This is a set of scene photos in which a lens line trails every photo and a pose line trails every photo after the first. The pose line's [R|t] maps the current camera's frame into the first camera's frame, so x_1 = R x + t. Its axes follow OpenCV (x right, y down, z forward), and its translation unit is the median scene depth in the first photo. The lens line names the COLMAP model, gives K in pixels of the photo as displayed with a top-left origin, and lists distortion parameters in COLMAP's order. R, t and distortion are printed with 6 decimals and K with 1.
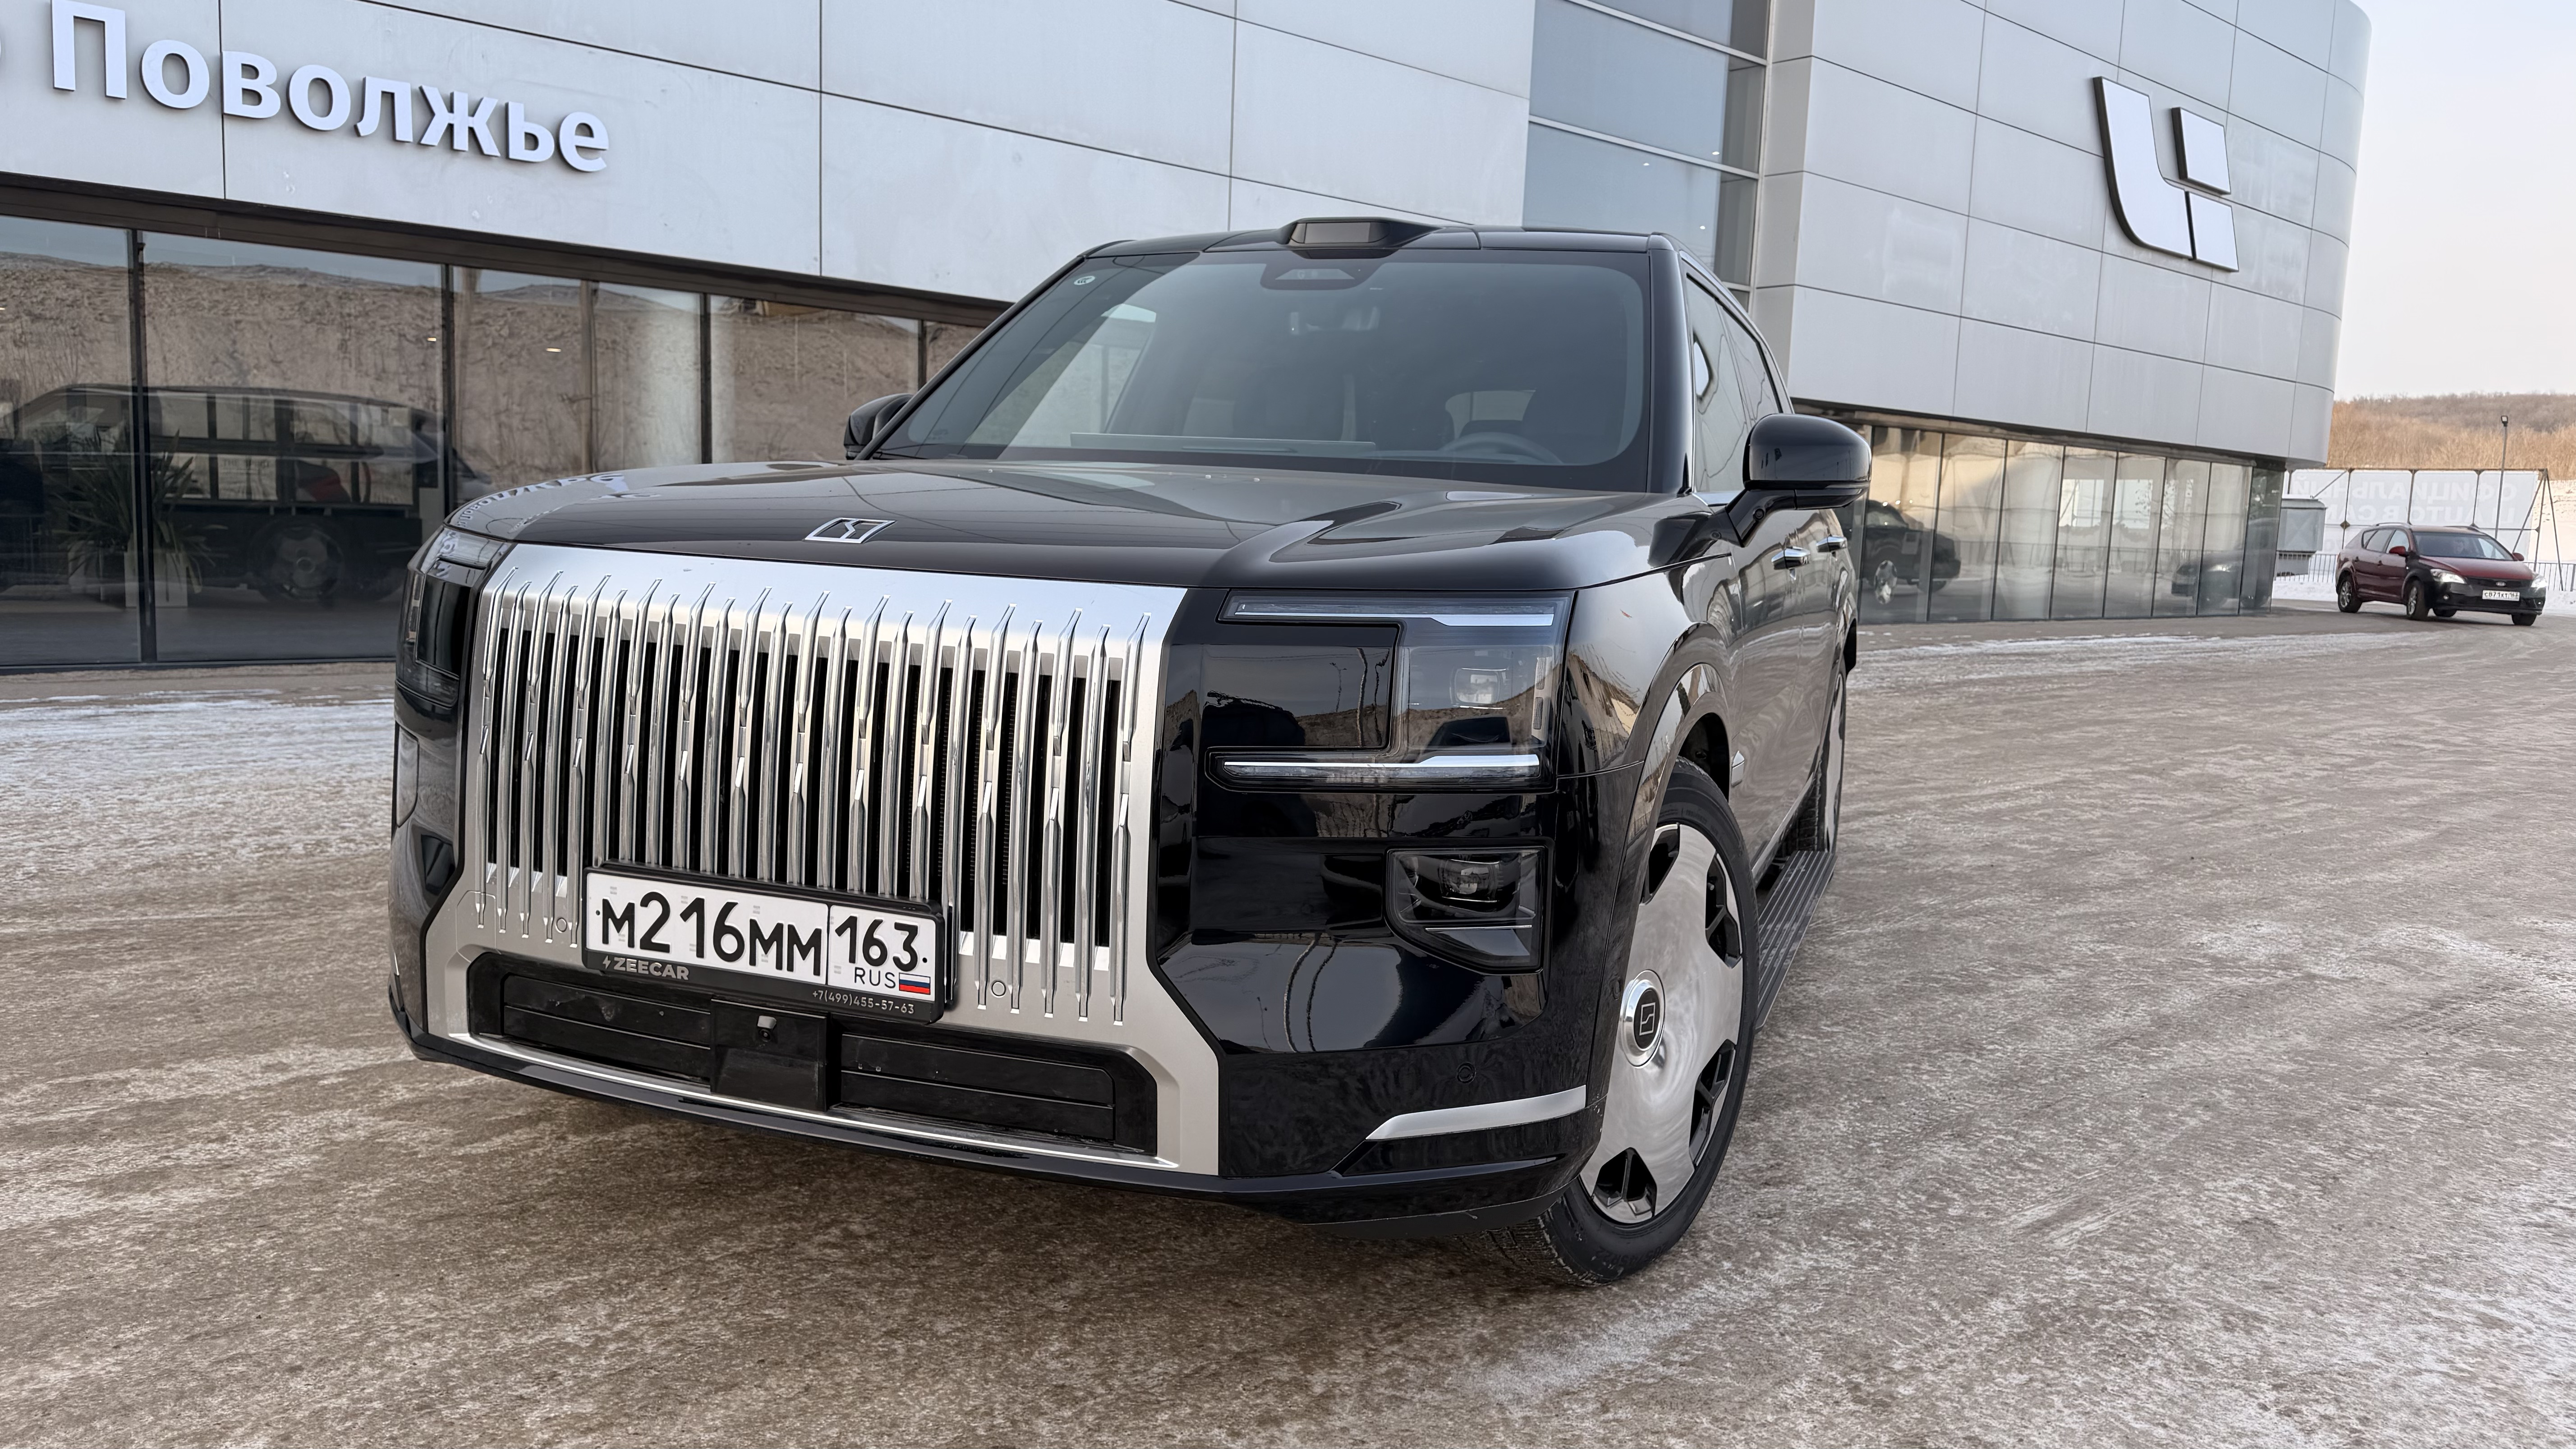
lens RADIAL K [[1887.4, 0, 1315.1], [0, 1887.4, 720.7], [0, 0, 1]] dist [0.139044, -0.233681]
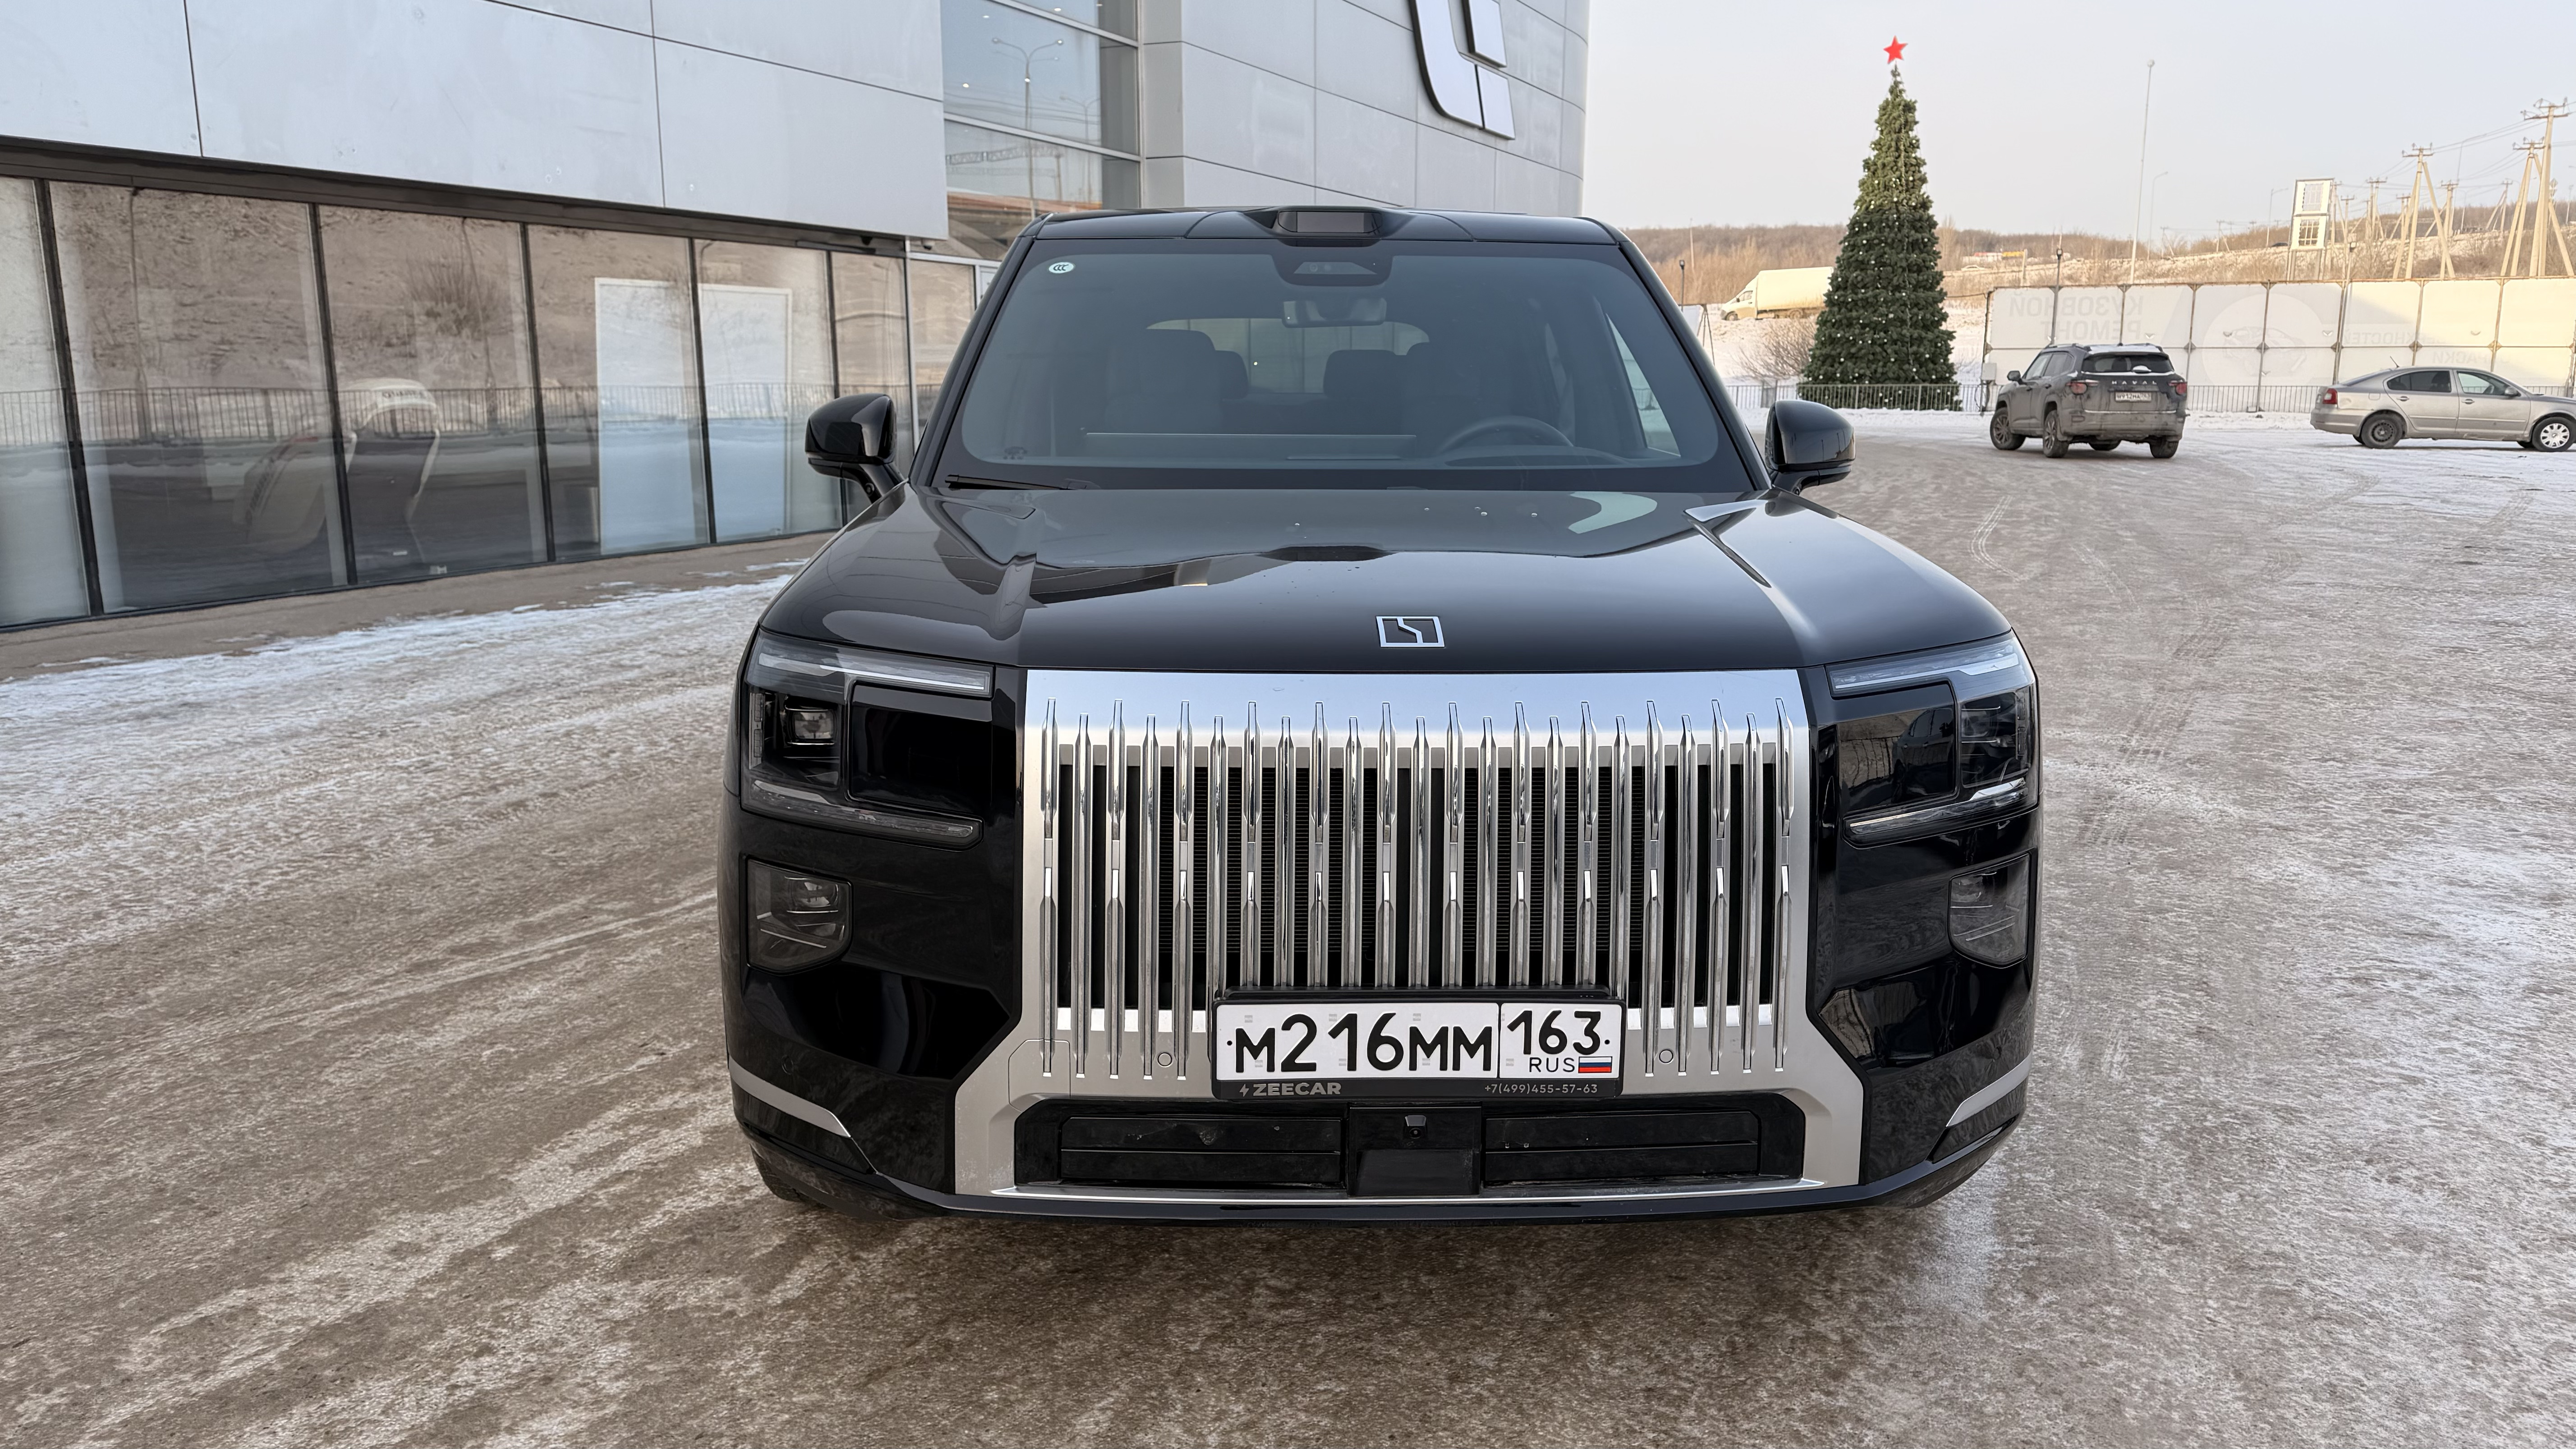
lens RADIAL K [[1887.4, 0, 1315.1], [0, 1887.4, 720.7], [0, 0, 1]] dist [0.139044, -0.233681]
pose [[0.912172, -0.112558, 0.394047, -0.718796], [0.077340, 0.991545, 0.104197, -0.168064], [-0.402444, -0.064570, 0.913165, 0.099190]]
